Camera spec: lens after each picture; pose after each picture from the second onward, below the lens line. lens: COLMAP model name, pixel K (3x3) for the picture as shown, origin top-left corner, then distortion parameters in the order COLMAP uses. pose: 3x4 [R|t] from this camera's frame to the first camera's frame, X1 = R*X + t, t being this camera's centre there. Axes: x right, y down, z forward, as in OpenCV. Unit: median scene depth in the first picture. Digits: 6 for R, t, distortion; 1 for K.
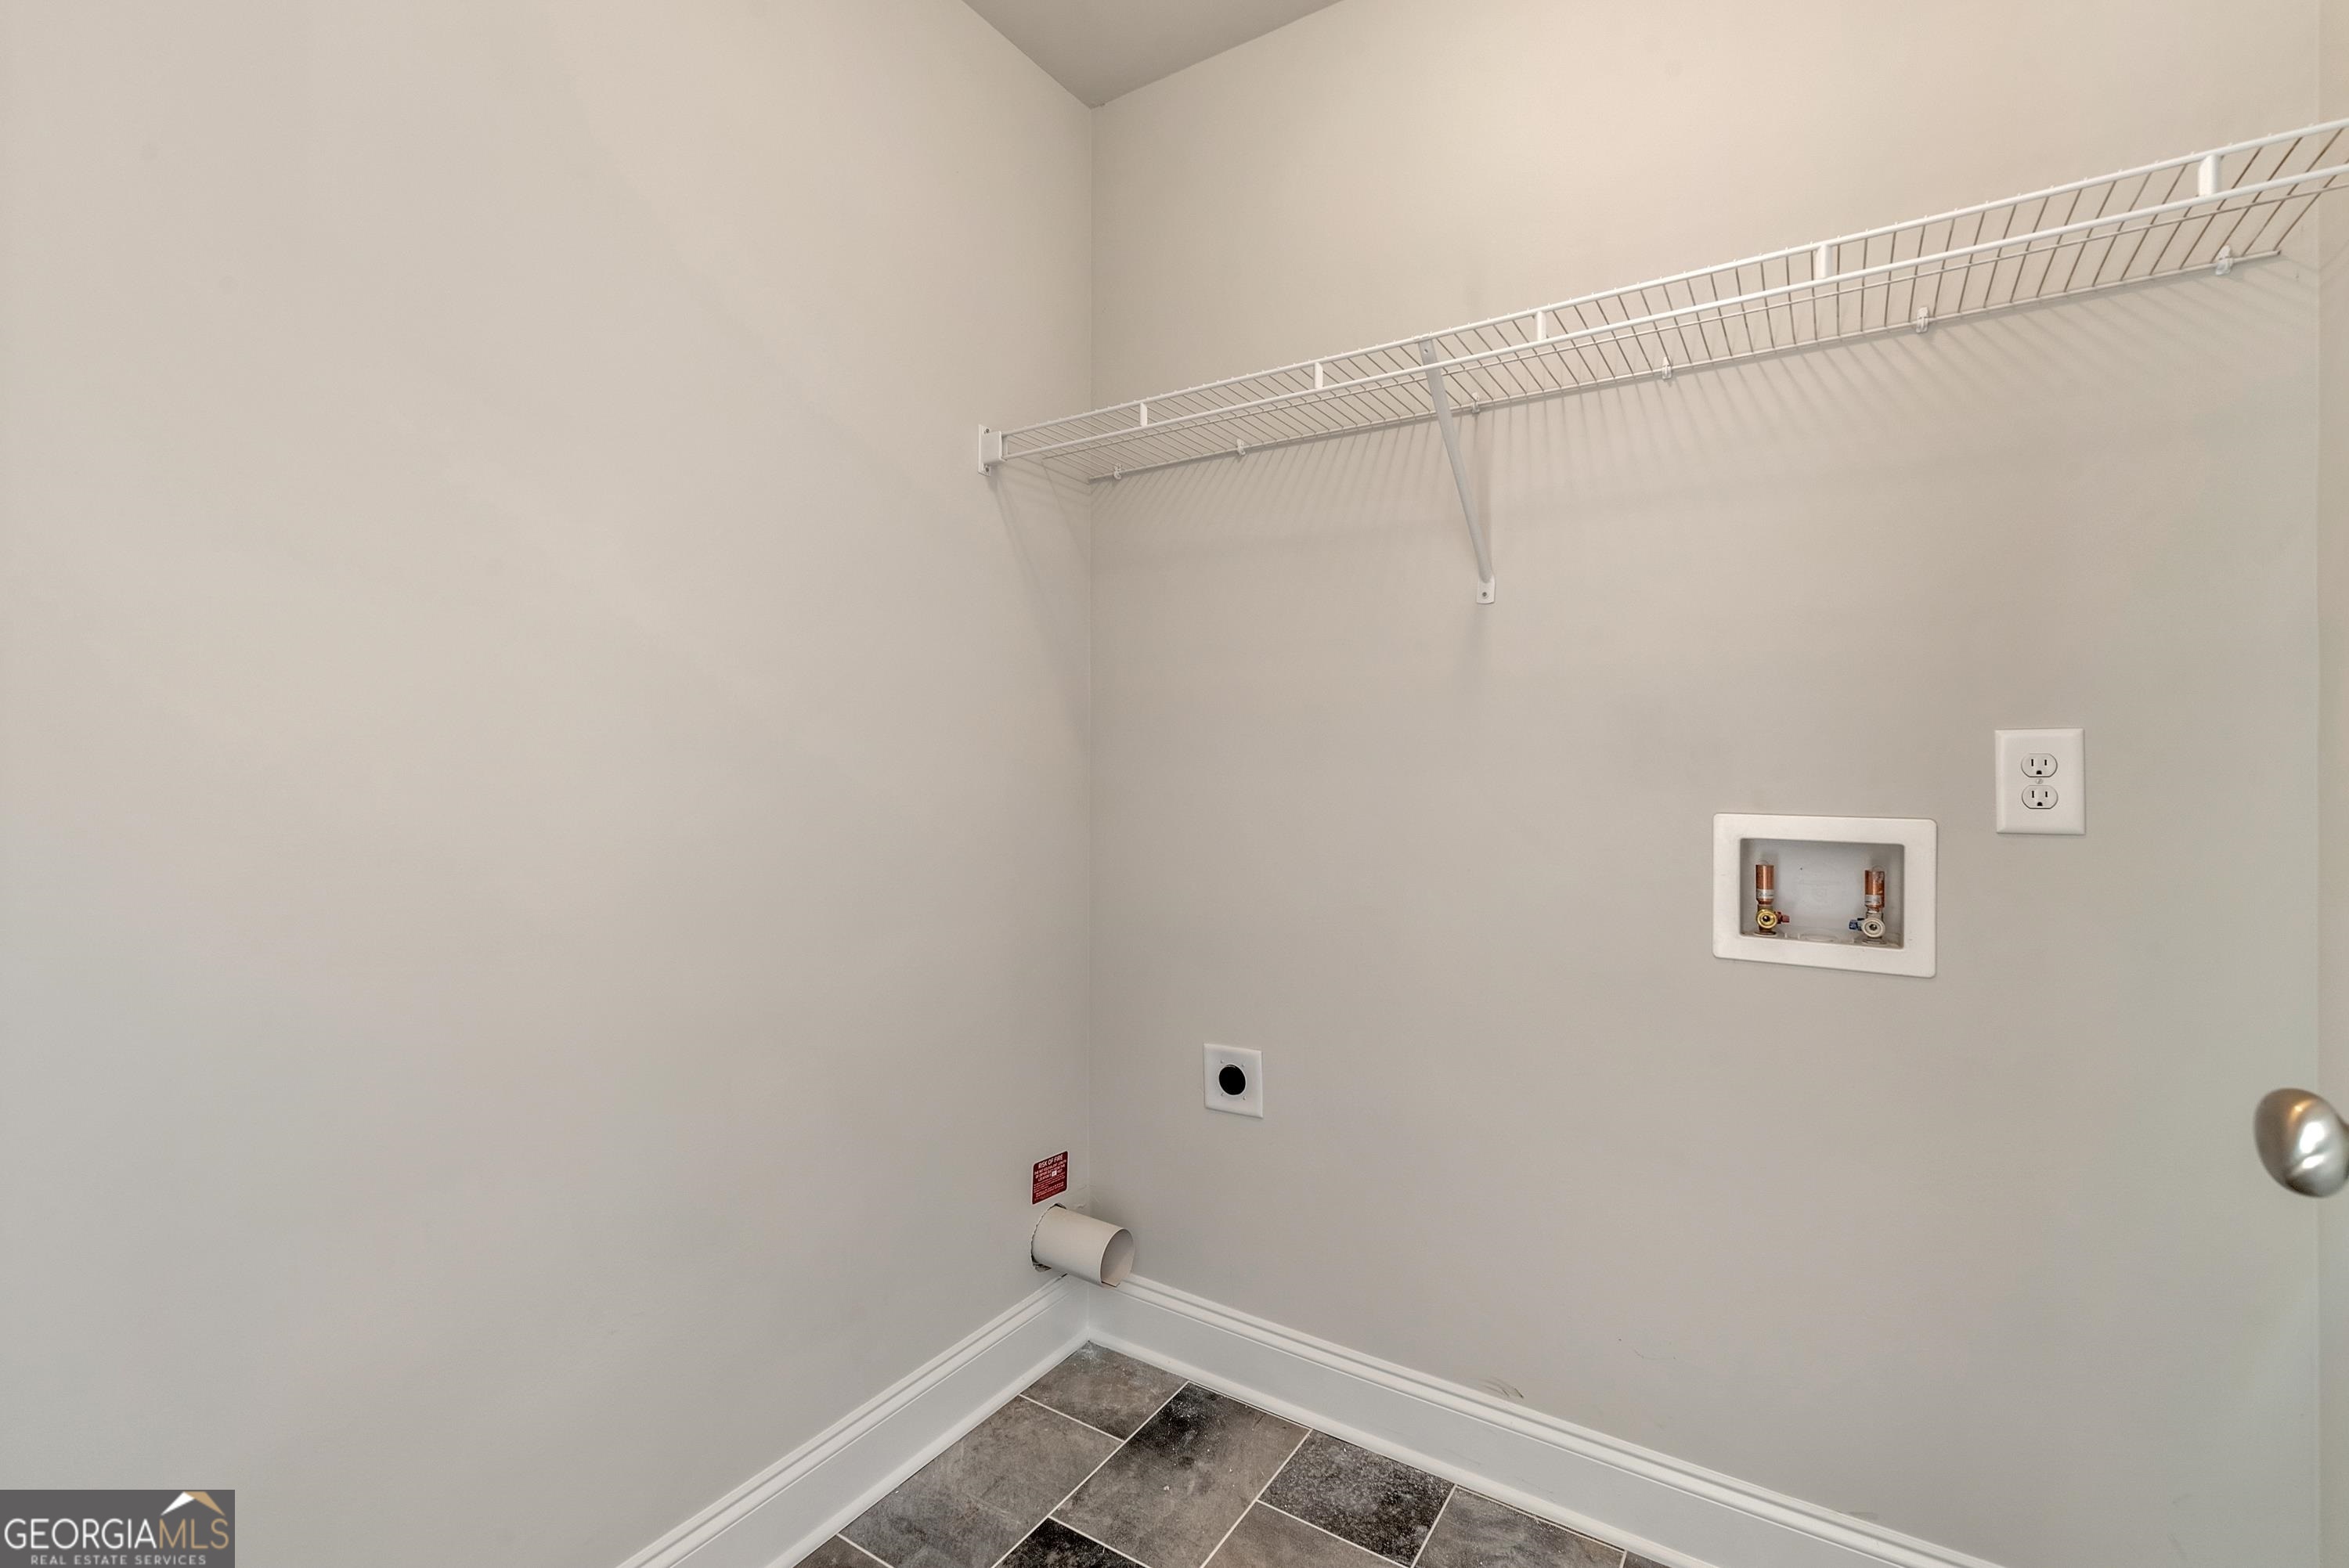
lens RADIAL K [[1031.4, 0, 1174.6], [0, 1031.4, 784.2], [0, 0, 1]] dist [0.001092, -0.000776]
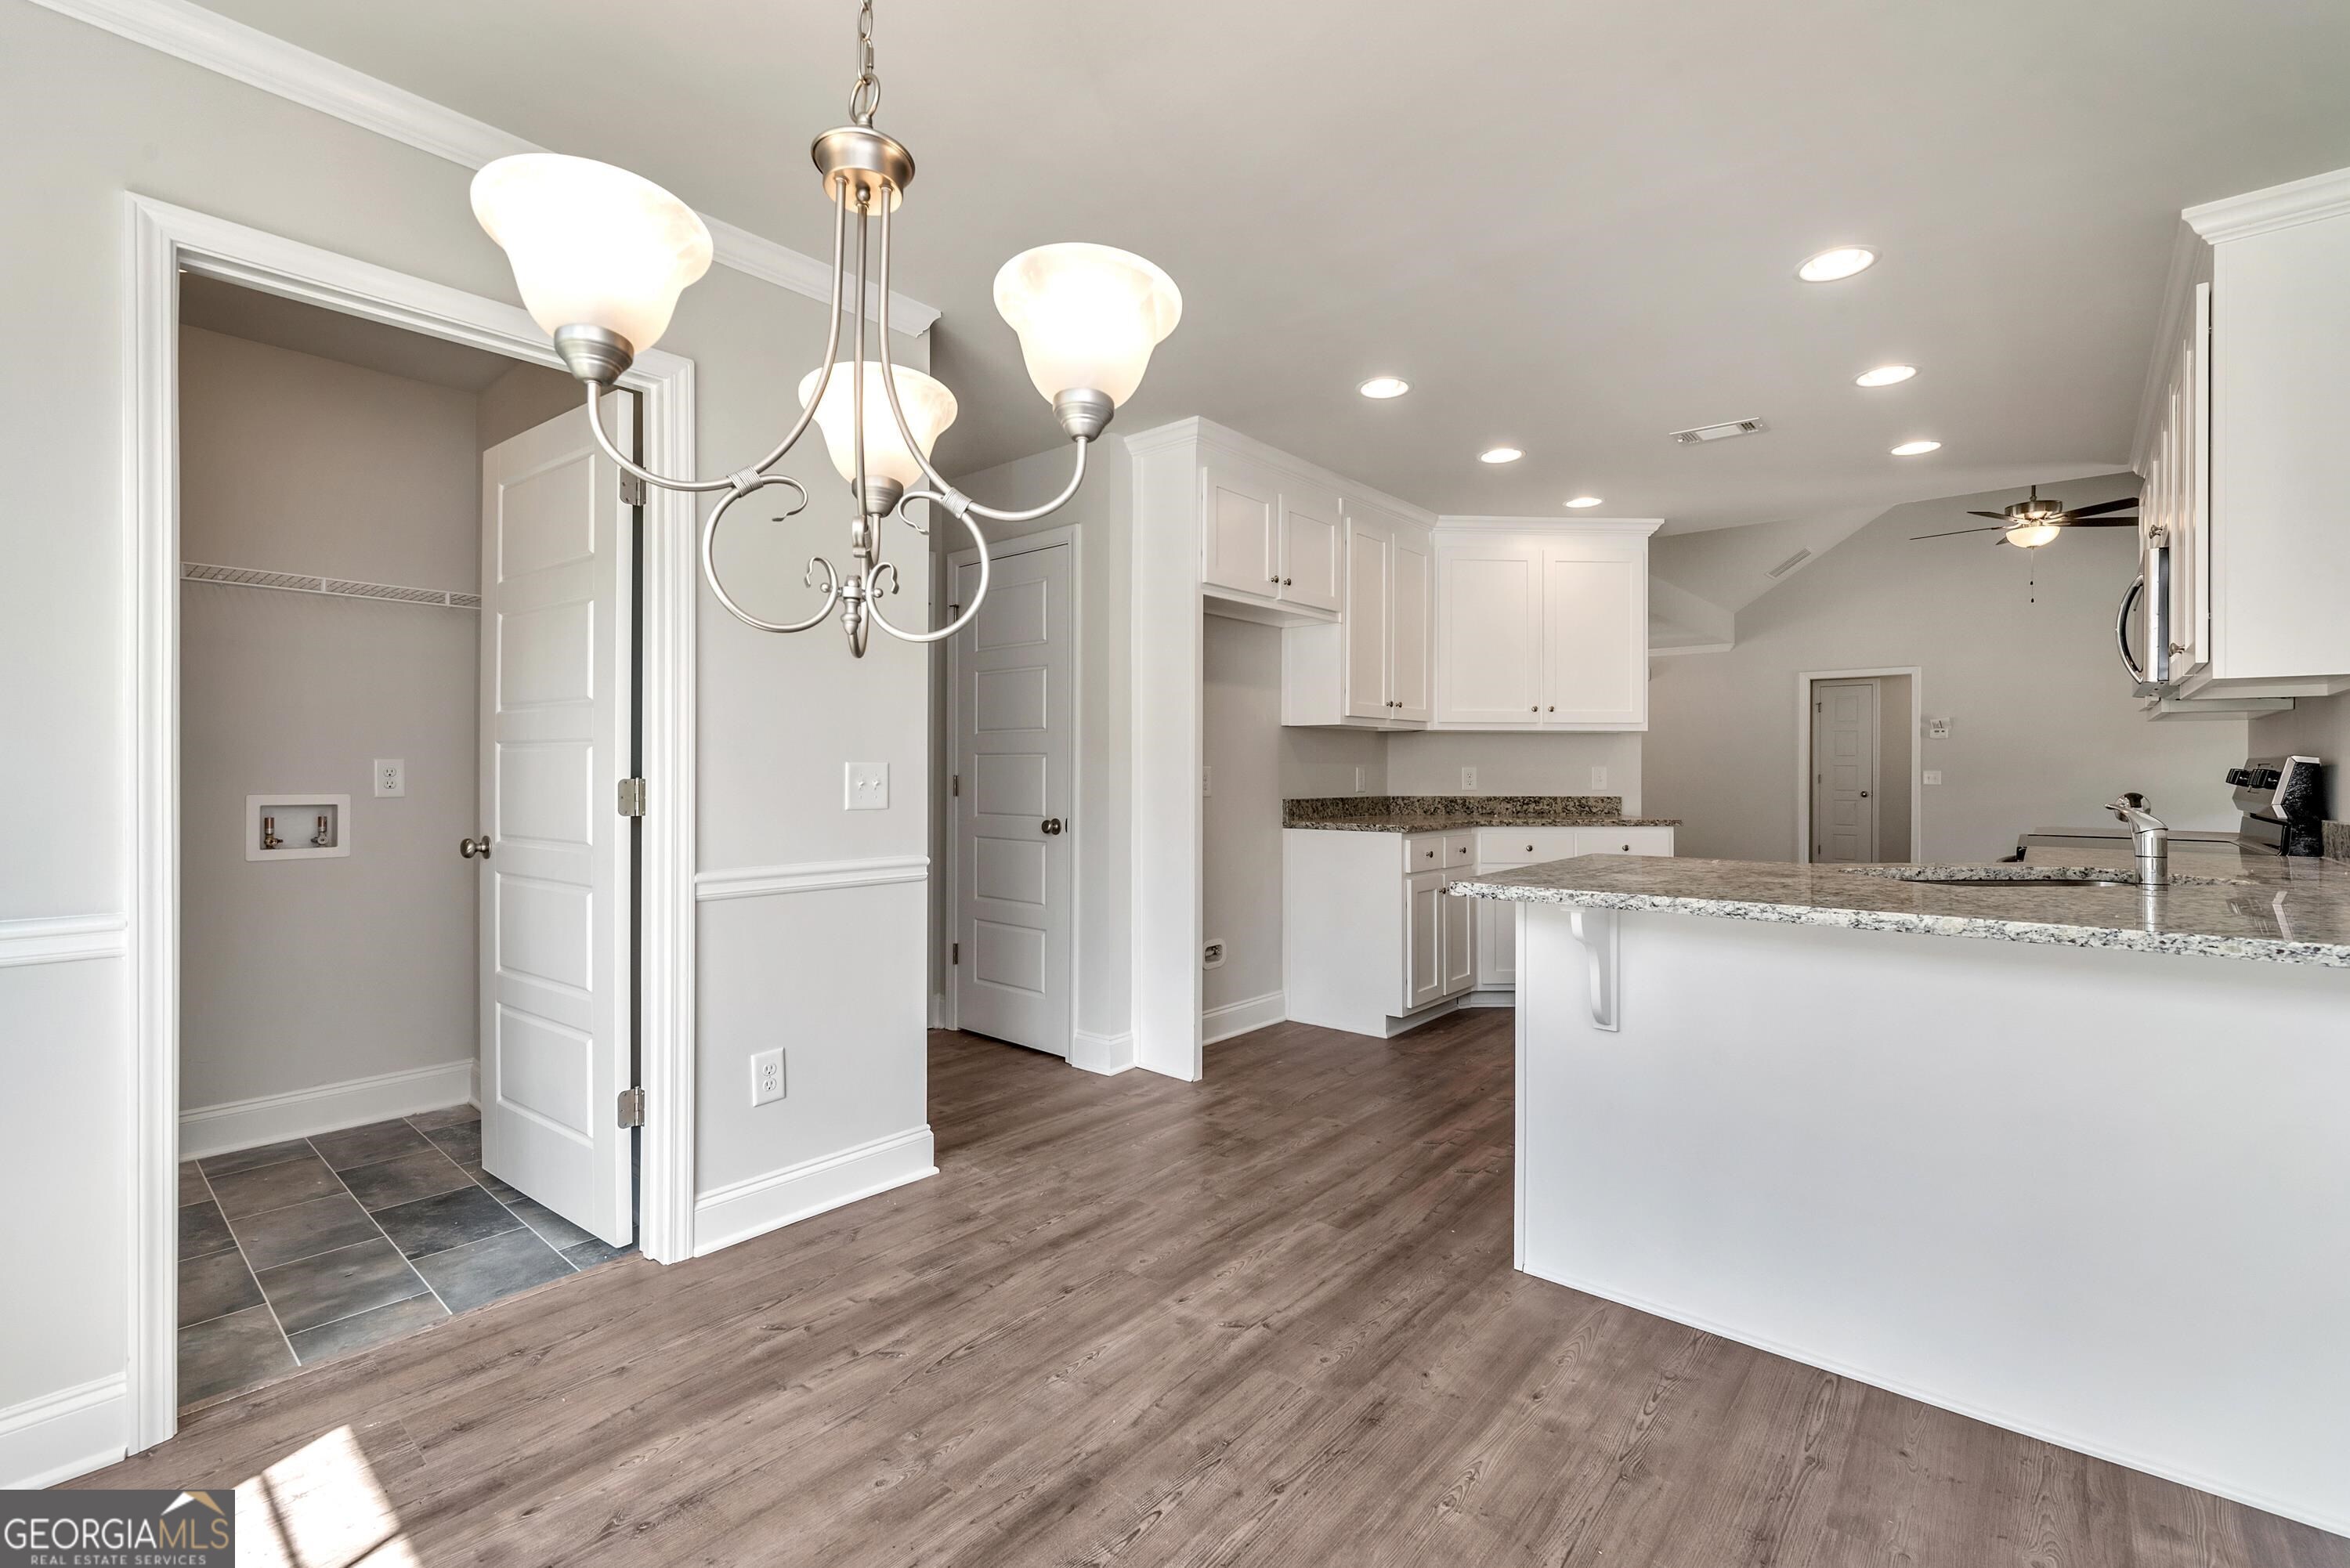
lens RADIAL K [[1031.8, 0, 1191.6], [0, 1031.8, 768.7], [0, 0, 1]] dist [0.001092, -0.000776]
pose [[0.138030, 0.001897, 0.990426, -1.455955], [0.002850, 0.999993, -0.002313, -0.015137], [-0.990424, 0.003142, 0.138024, -1.363207]]
